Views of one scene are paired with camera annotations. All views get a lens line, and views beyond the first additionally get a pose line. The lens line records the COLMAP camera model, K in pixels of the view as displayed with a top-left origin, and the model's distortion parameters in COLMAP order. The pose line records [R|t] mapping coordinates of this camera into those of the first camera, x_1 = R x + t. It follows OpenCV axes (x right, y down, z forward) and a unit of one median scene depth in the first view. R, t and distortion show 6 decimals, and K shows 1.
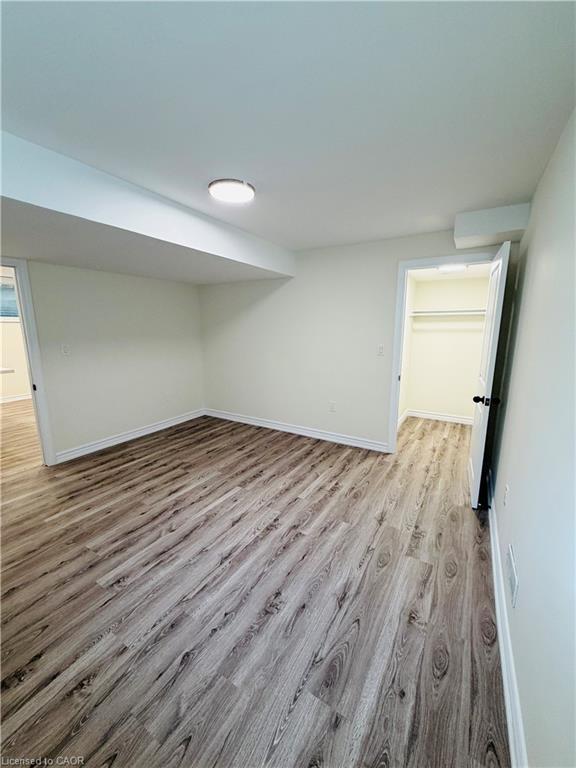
lens RADIAL K [[304.9, 0, 288.8], [0, 304.9, 384.1], [0, 0, 1]] dist [-0.000011, 0.000311]
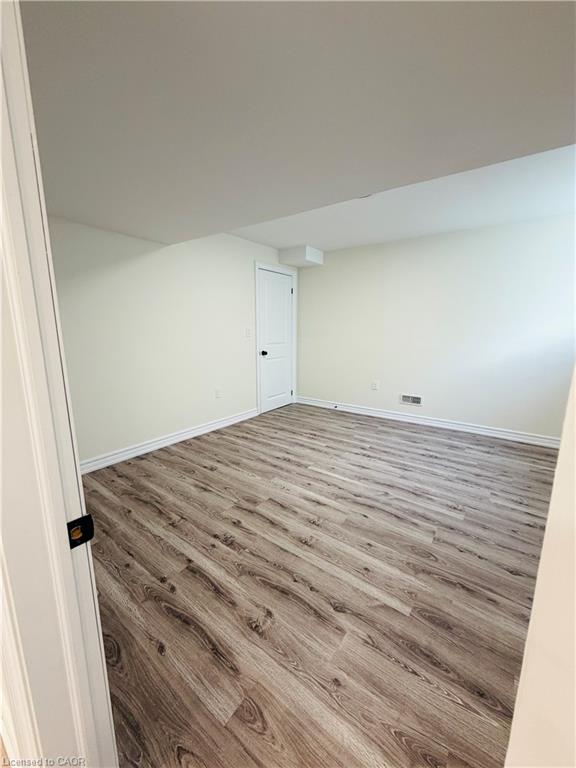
lens RADIAL K [[304.9, 0, 288.8], [0, 304.9, 384.1], [0, 0, 1]] dist [-0.000011, 0.000311]
pose [[0.095202, -0.184615, 0.978189, -1.147571], [0.185492, 0.968732, 0.164777, -0.105332], [-0.978023, 0.165759, 0.126470, 0.940071]]
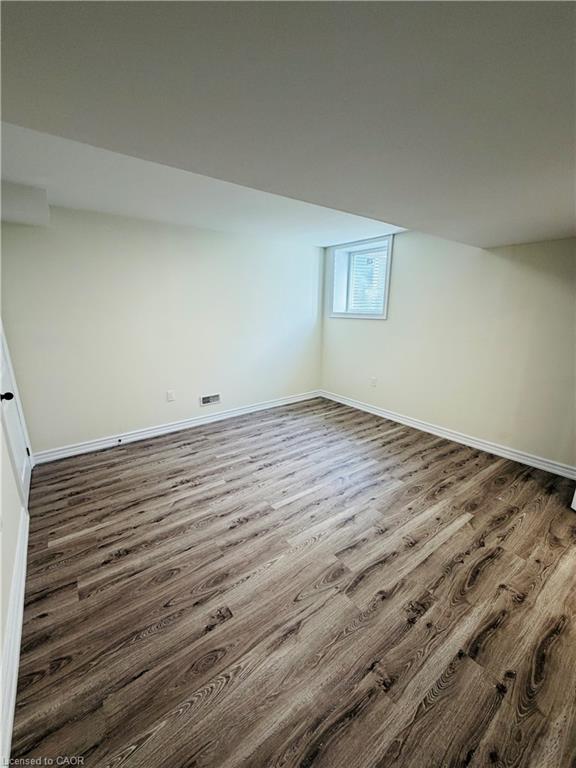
lens RADIAL K [[304.9, 0, 288.8], [0, 304.9, 384.1], [0, 0, 1]] dist [-0.000011, 0.000311]
pose [[-0.925588, -0.100070, 0.365066, -0.498577], [0.067266, 0.905592, 0.418783, -0.334408], [-0.372509, 0.412177, -0.831473, 1.622300]]
